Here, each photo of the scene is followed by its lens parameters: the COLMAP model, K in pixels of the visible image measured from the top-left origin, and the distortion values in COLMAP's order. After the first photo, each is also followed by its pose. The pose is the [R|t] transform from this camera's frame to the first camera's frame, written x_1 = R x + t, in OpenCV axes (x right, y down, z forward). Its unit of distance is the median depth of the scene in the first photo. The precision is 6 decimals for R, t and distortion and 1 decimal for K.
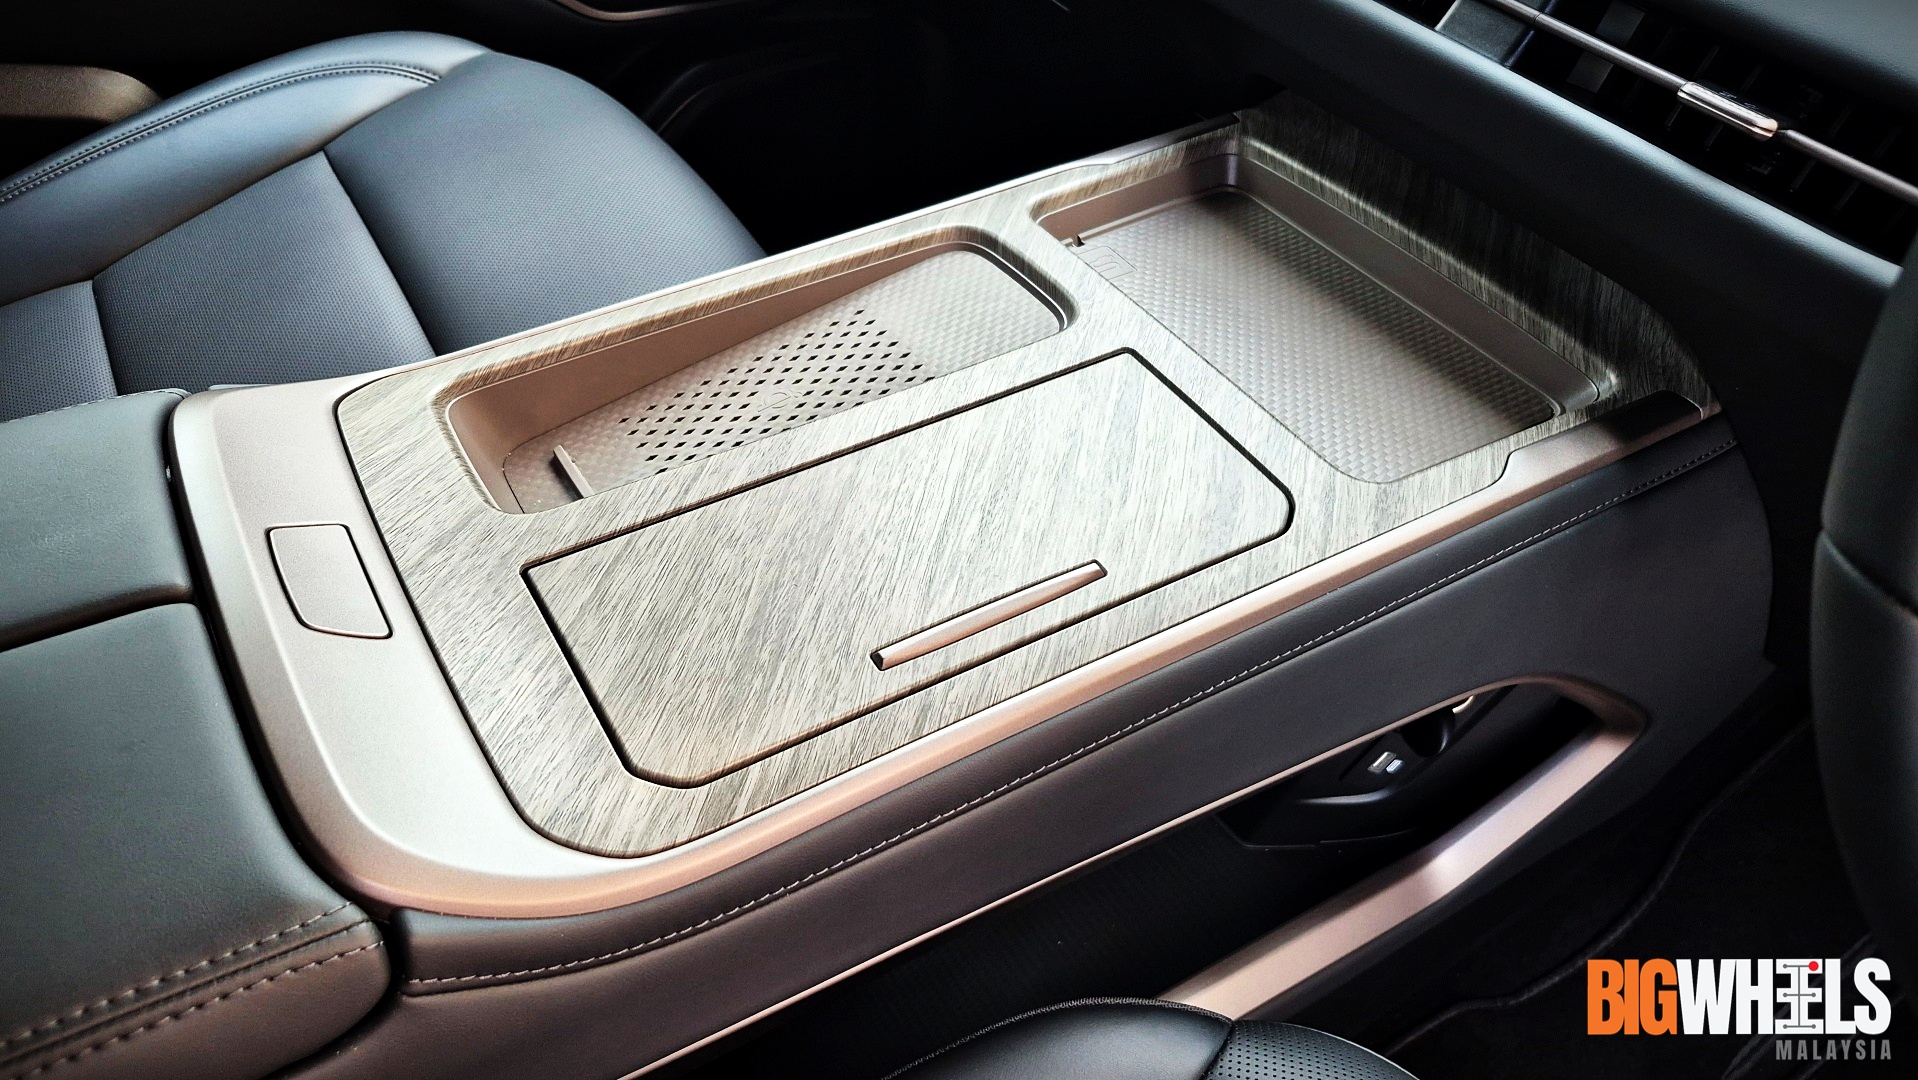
lens RADIAL K [[1297.9, 0, 959.0], [0, 1297.9, 540.0], [0, 0, 1]] dist [0.040874, -0.000780]
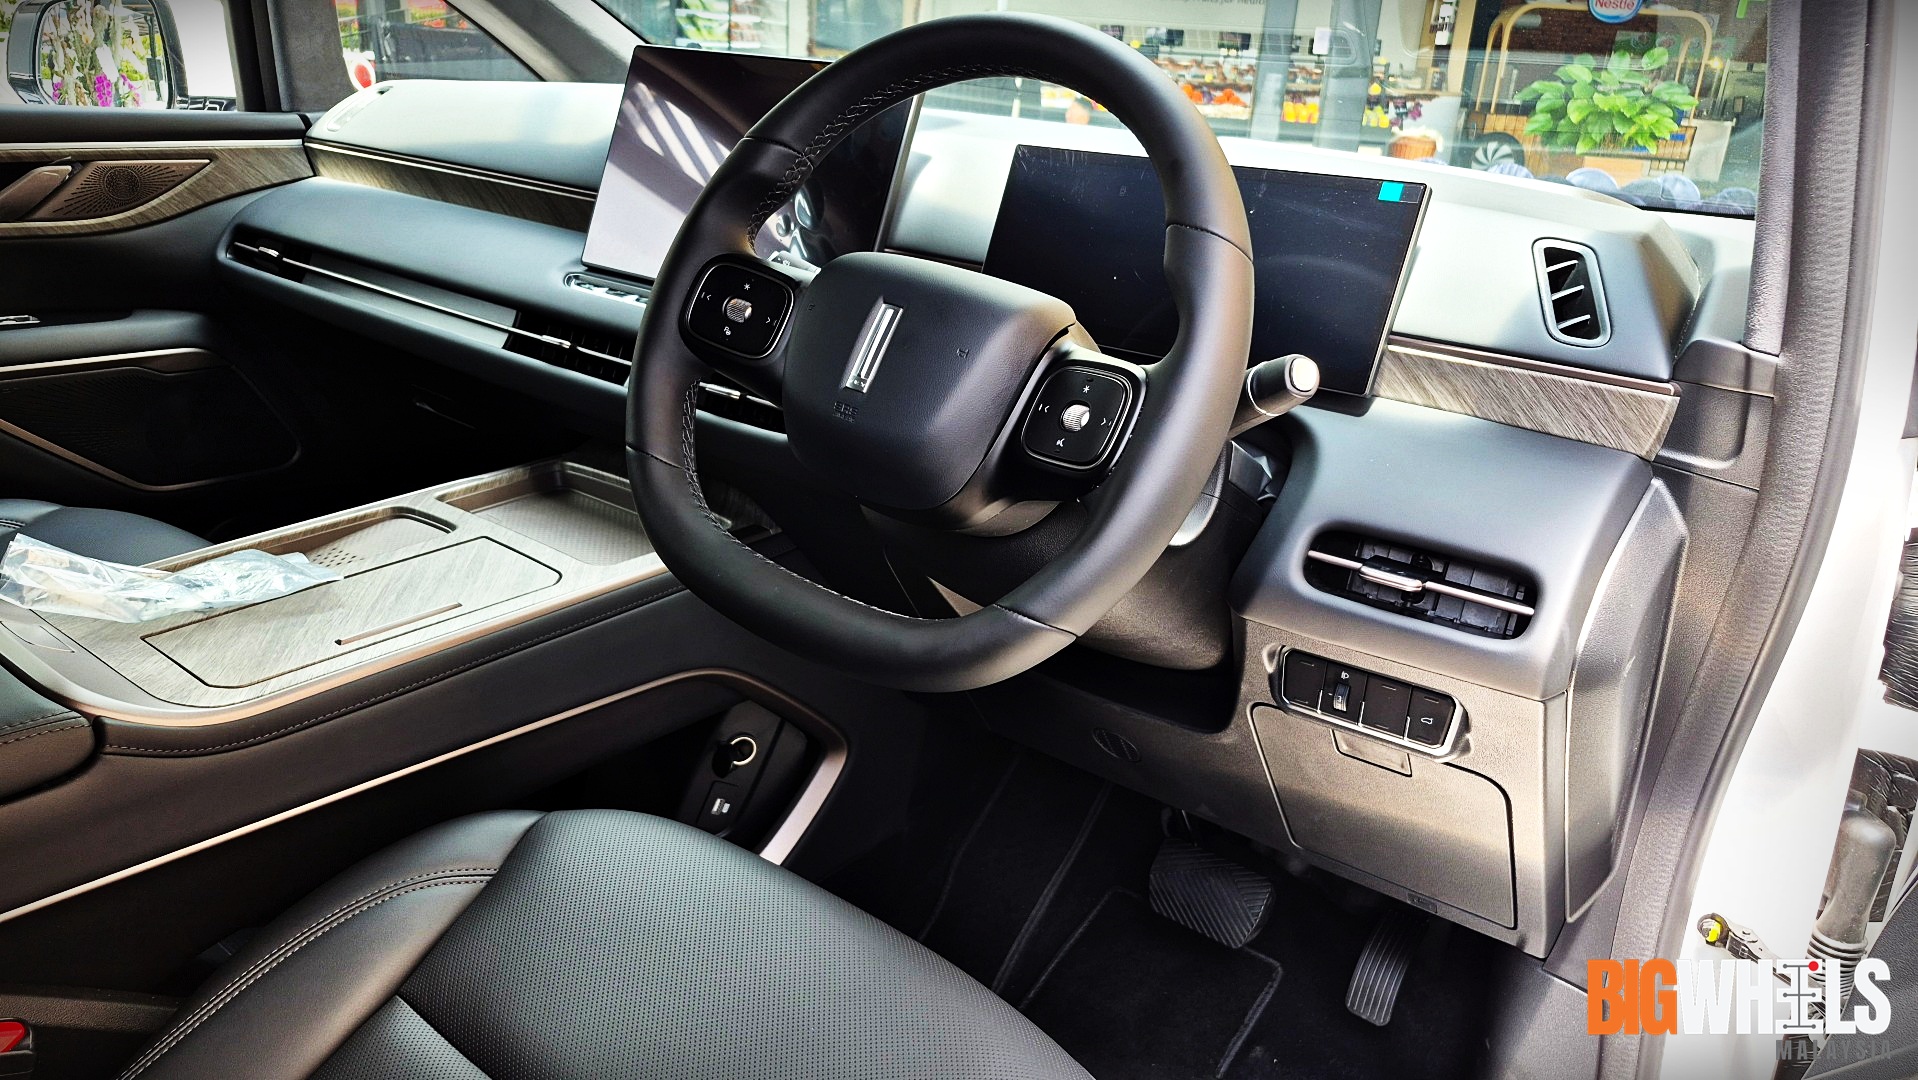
lens RADIAL K [[1297.9, 0, 959.0], [0, 1297.9, 540.0], [0, 0, 1]] dist [0.040874, -0.000780]
pose [[0.938887, -0.116587, 0.323881, 0.149948], [0.227935, 0.915633, -0.331153, 0.611473], [-0.257948, 0.384739, 0.886250, -0.855611]]
